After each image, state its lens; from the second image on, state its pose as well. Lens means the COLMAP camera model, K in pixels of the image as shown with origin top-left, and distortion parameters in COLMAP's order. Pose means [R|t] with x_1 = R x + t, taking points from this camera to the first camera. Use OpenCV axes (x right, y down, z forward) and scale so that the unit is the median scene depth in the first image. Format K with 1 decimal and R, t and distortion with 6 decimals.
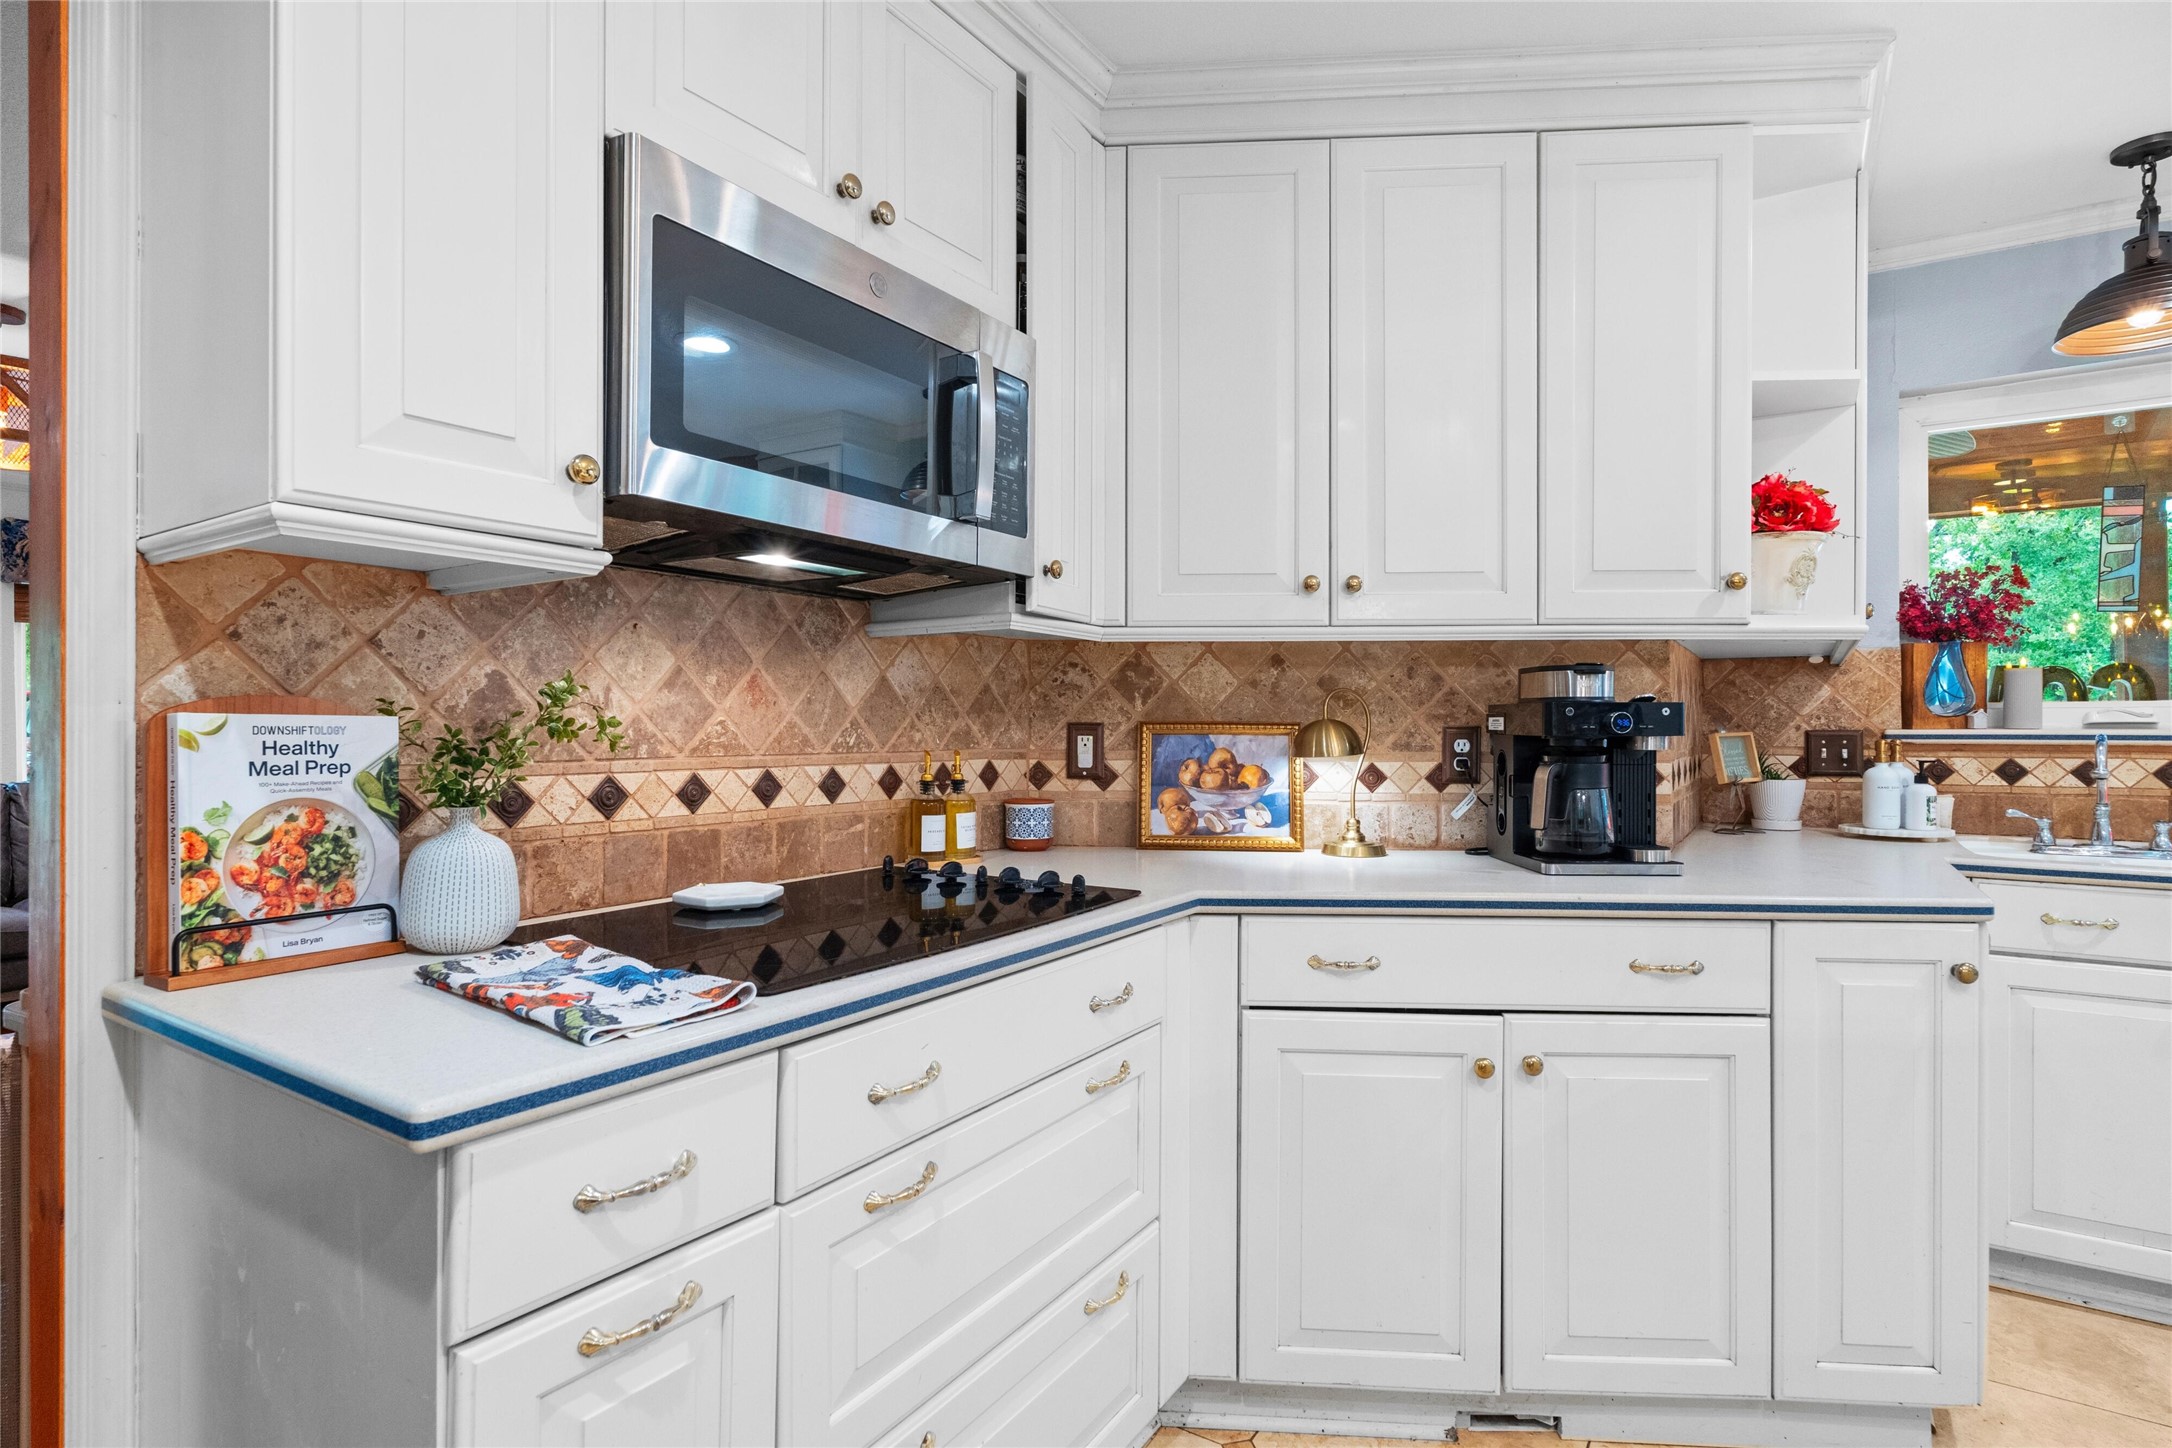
lens RADIAL K [[1089.0, 0, 1088.9], [0, 1089.0, 722.8], [0, 0, 1]] dist [-0.005953, 0.002463]
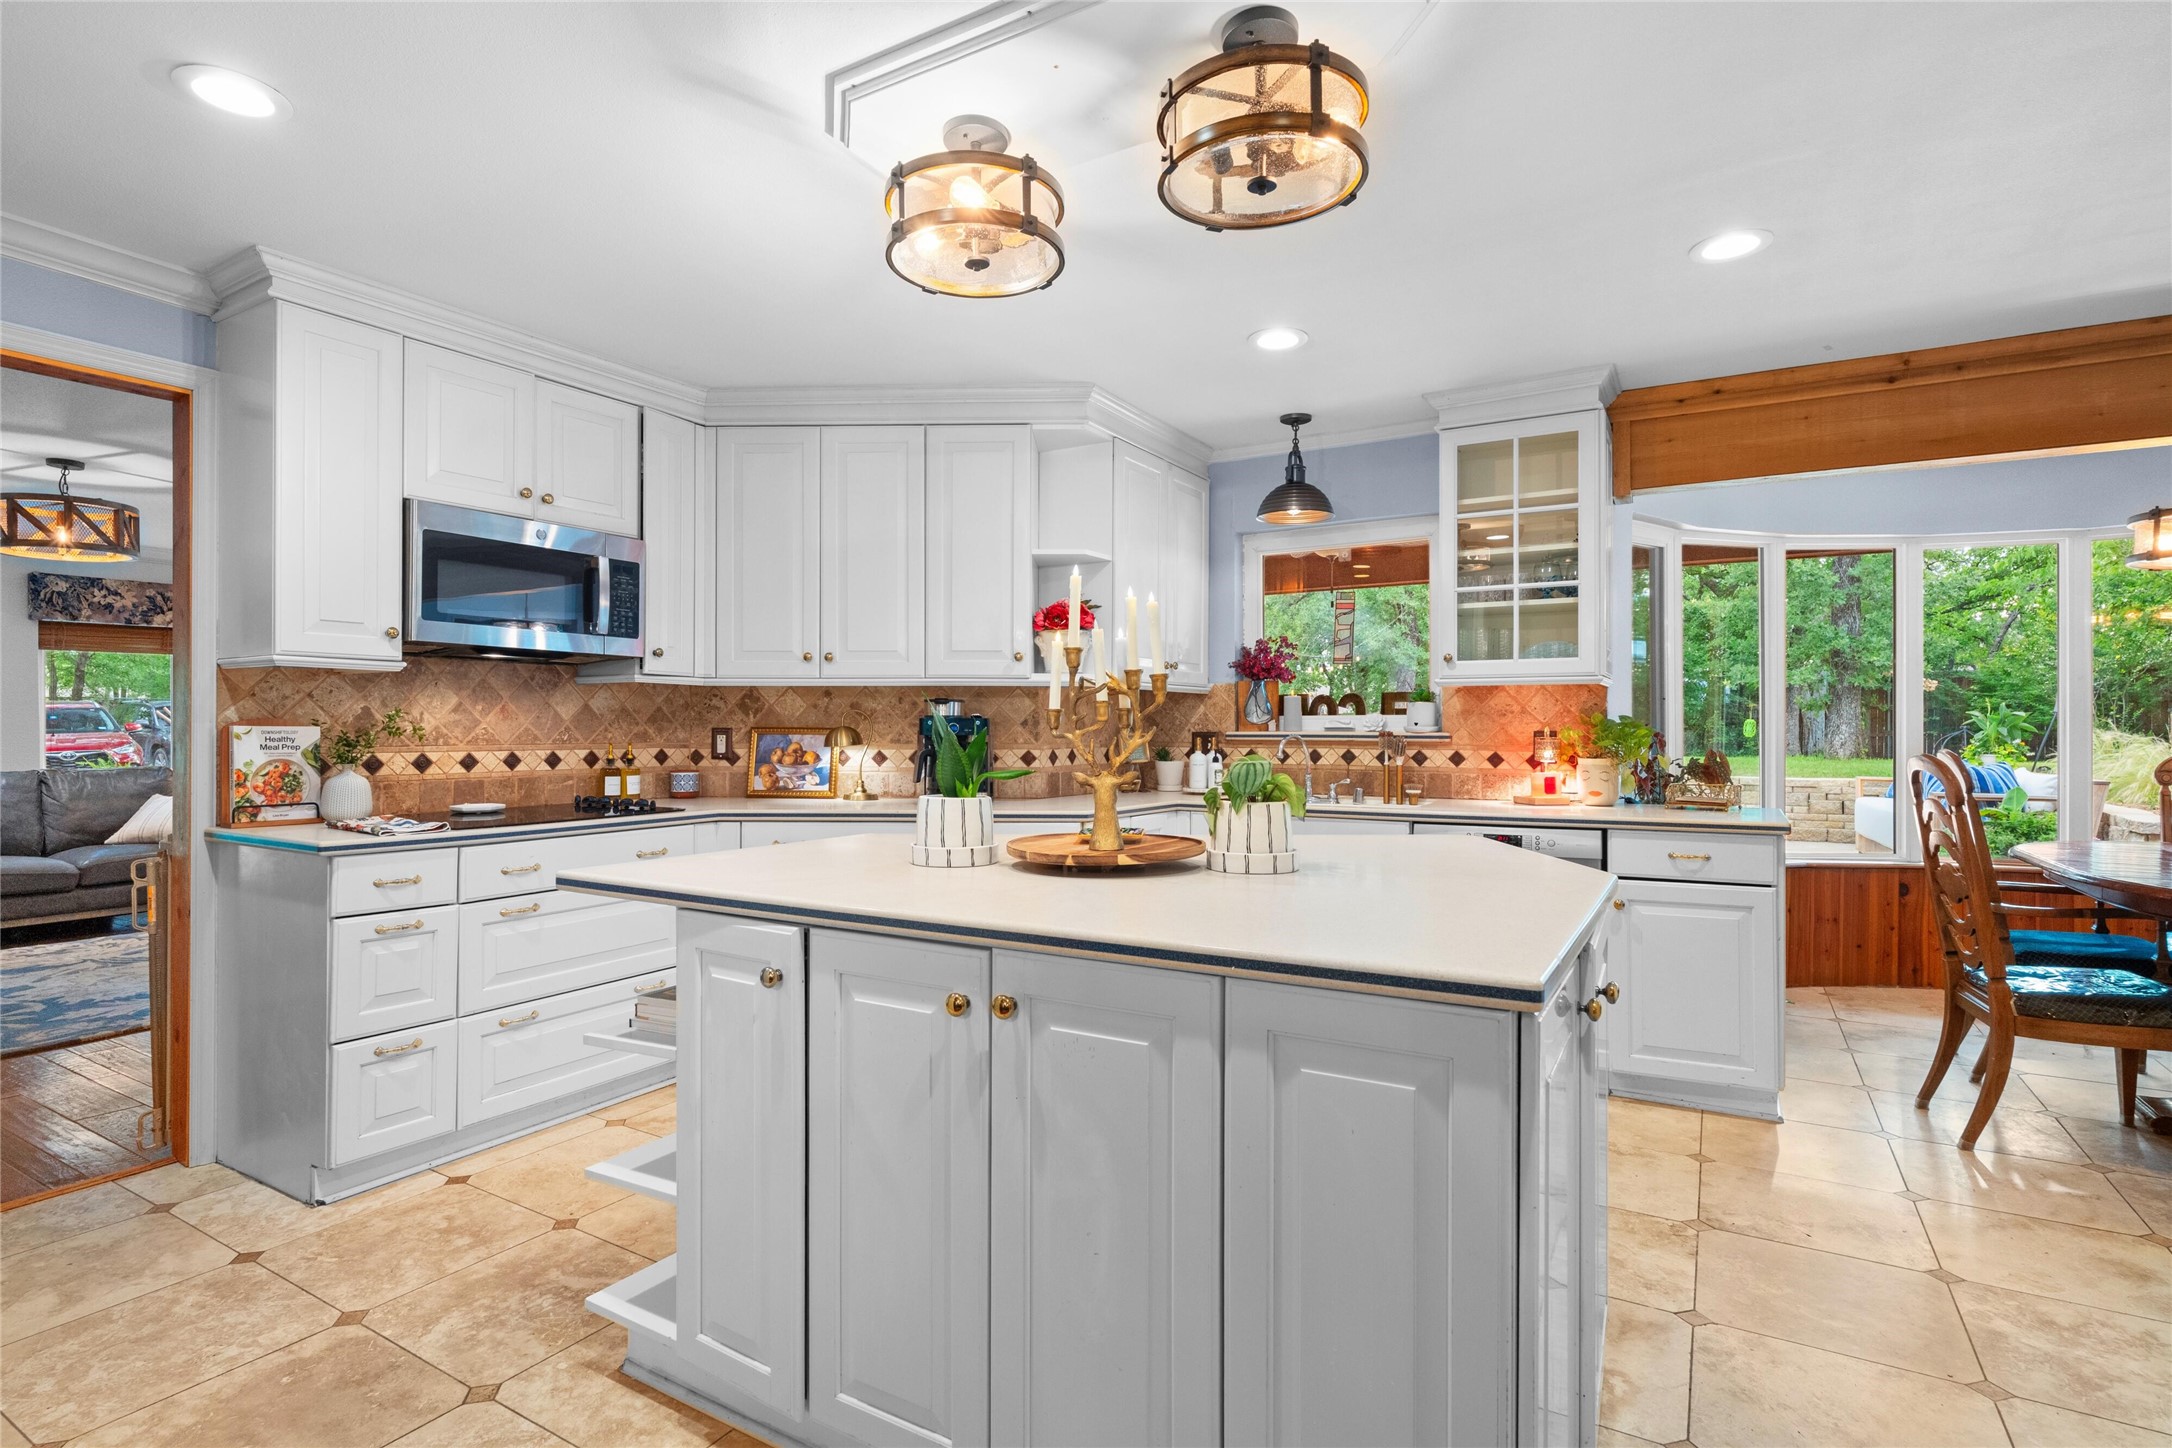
lens RADIAL K [[1089.0, 0, 1103.3], [0, 1089.0, 724.0], [0, 0, 1]] dist [-0.005953, 0.002463]
pose [[0.999102, 0.000774, 0.042372, 0.711402], [-0.000777, 1.000000, 0.000064, -0.009318], [-0.042372, -0.000097, 0.999102, -1.056424]]
